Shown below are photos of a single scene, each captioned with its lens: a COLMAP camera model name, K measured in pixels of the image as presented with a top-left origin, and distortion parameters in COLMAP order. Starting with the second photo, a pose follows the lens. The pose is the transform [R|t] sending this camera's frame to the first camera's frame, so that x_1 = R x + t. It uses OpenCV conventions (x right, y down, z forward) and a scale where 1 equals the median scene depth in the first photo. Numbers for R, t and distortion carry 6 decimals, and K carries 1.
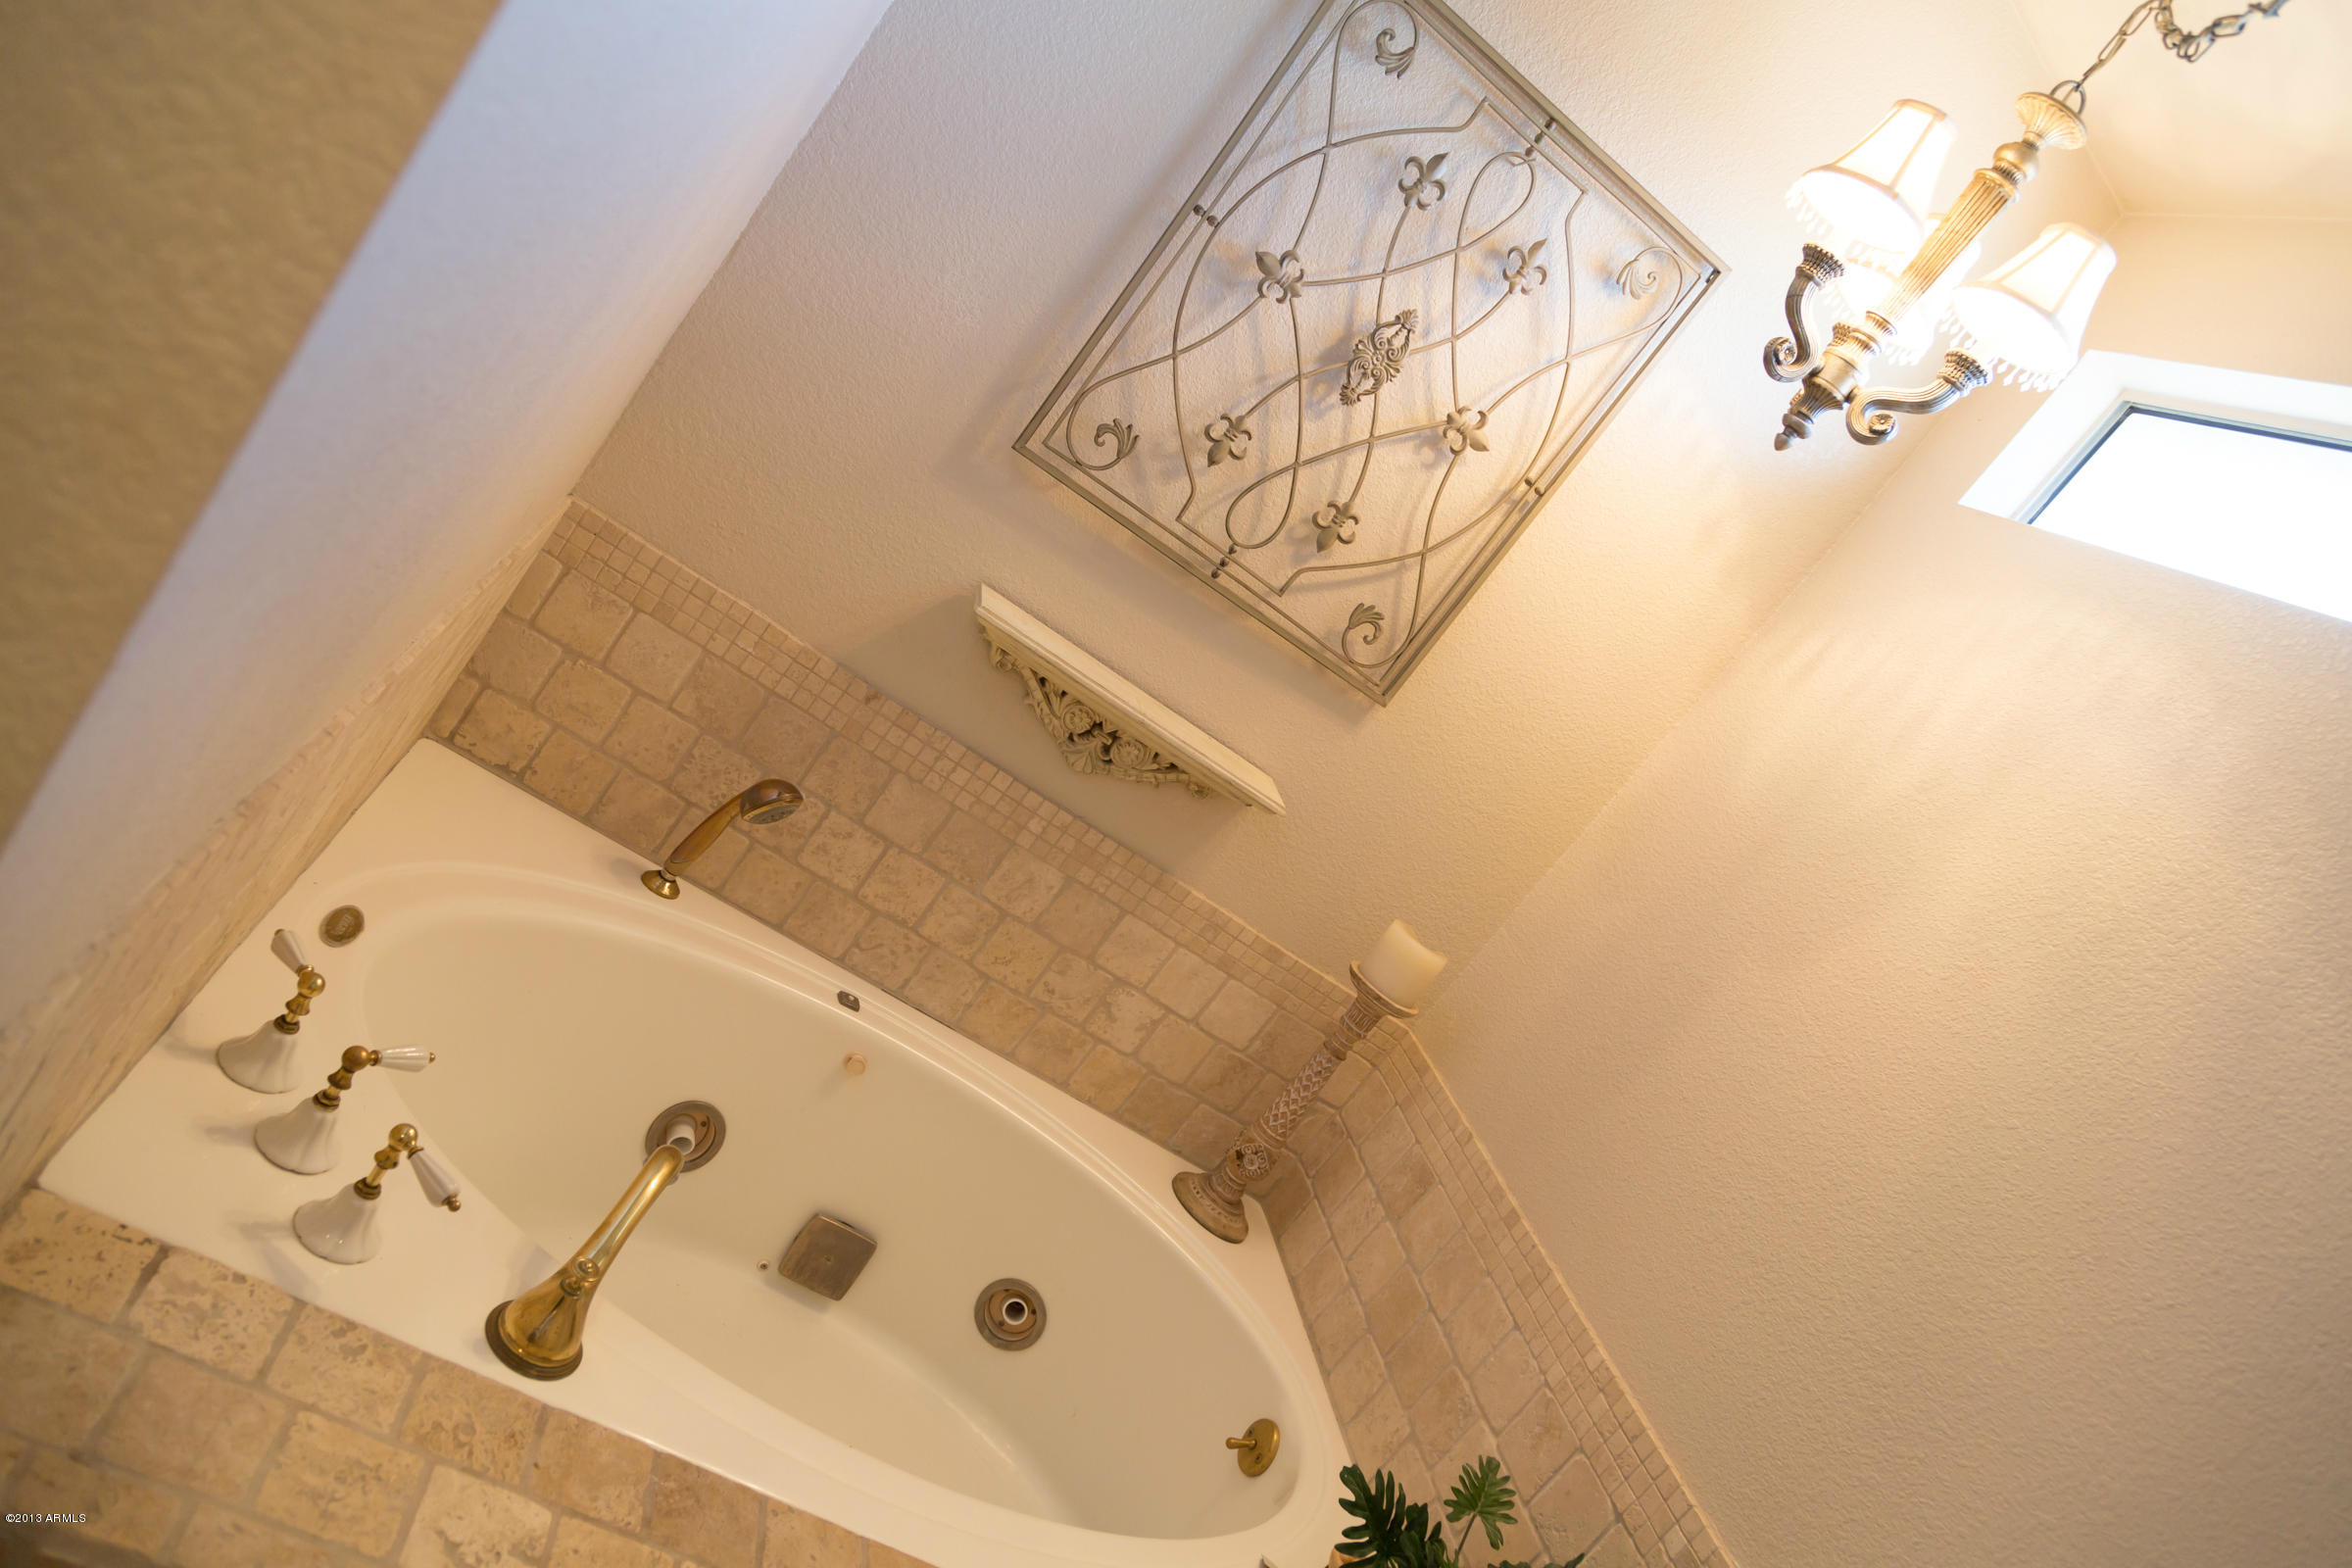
lens RADIAL K [[1570.5, 0, 1179.3], [0, 1570.5, 779.5], [0, 0, 1]] dist [0.008816, 0.004978]
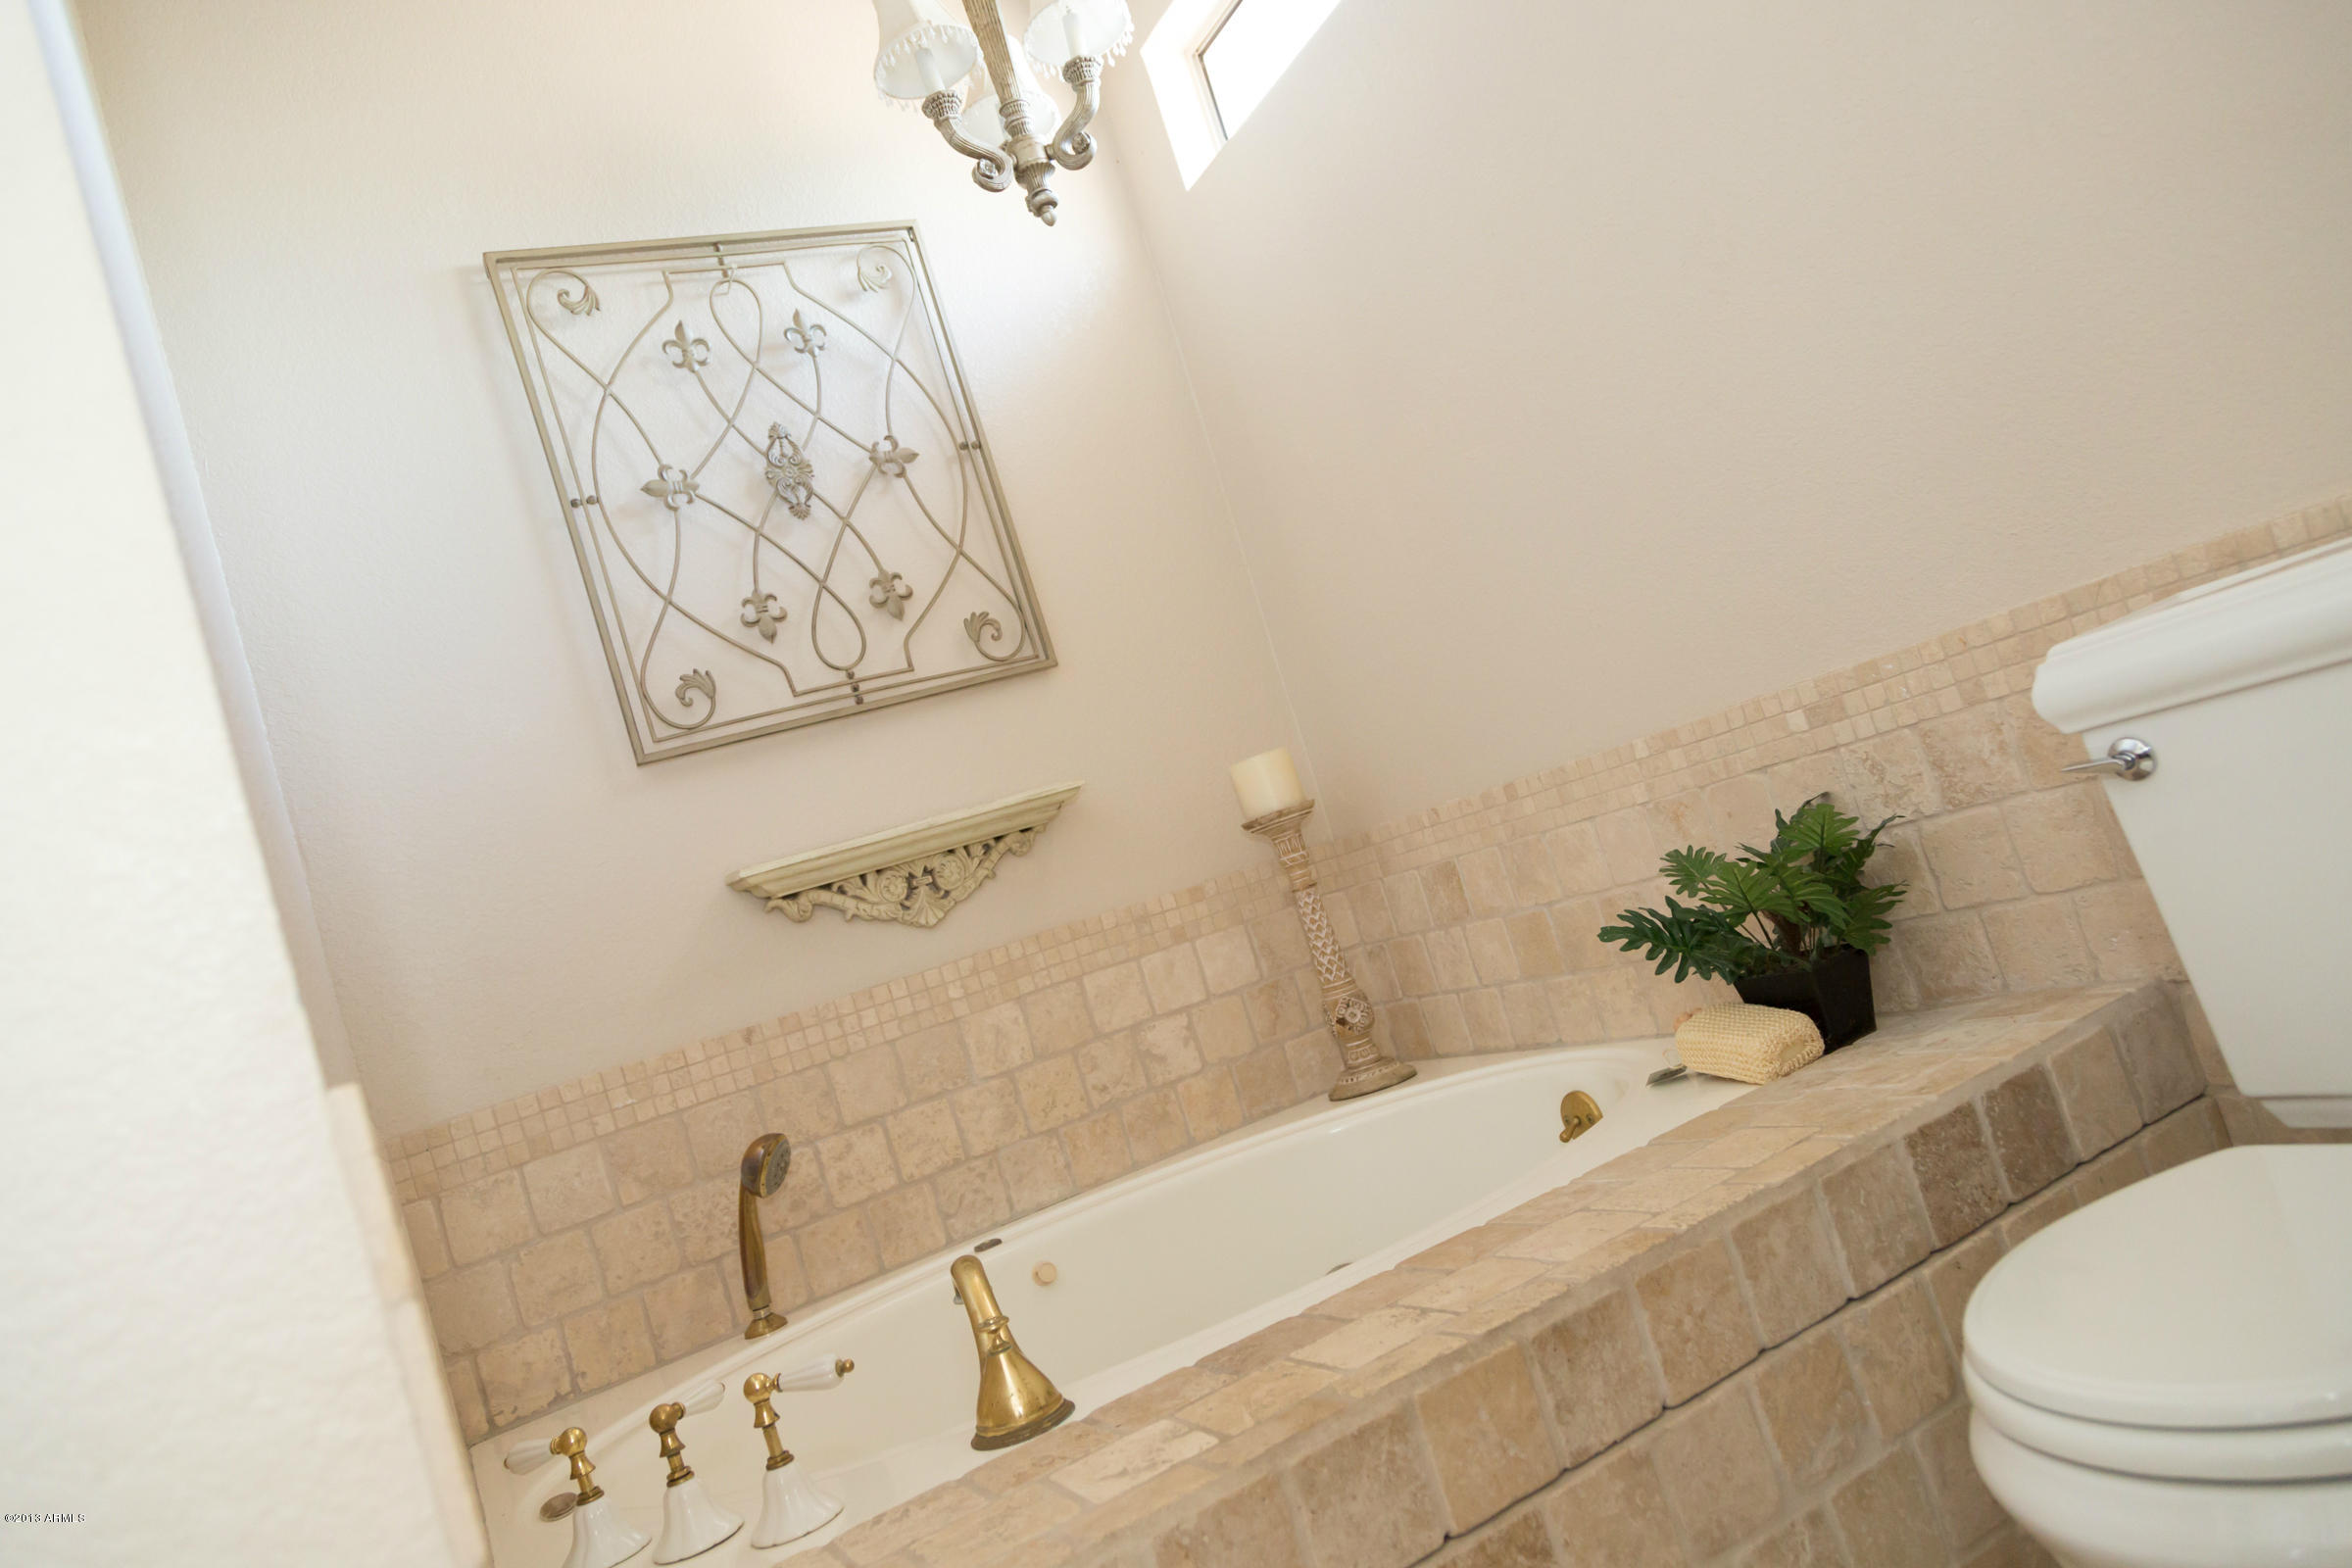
lens RADIAL K [[1570.5, 0, 1179.3], [0, 1570.5, 779.5], [0, 0, 1]] dist [0.008816, 0.004978]
pose [[0.552524, -0.786086, 0.277103, -0.196963], [0.831789, 0.541301, -0.122967, 0.212528], [-0.053333, 0.298433, 0.952939, -0.009648]]
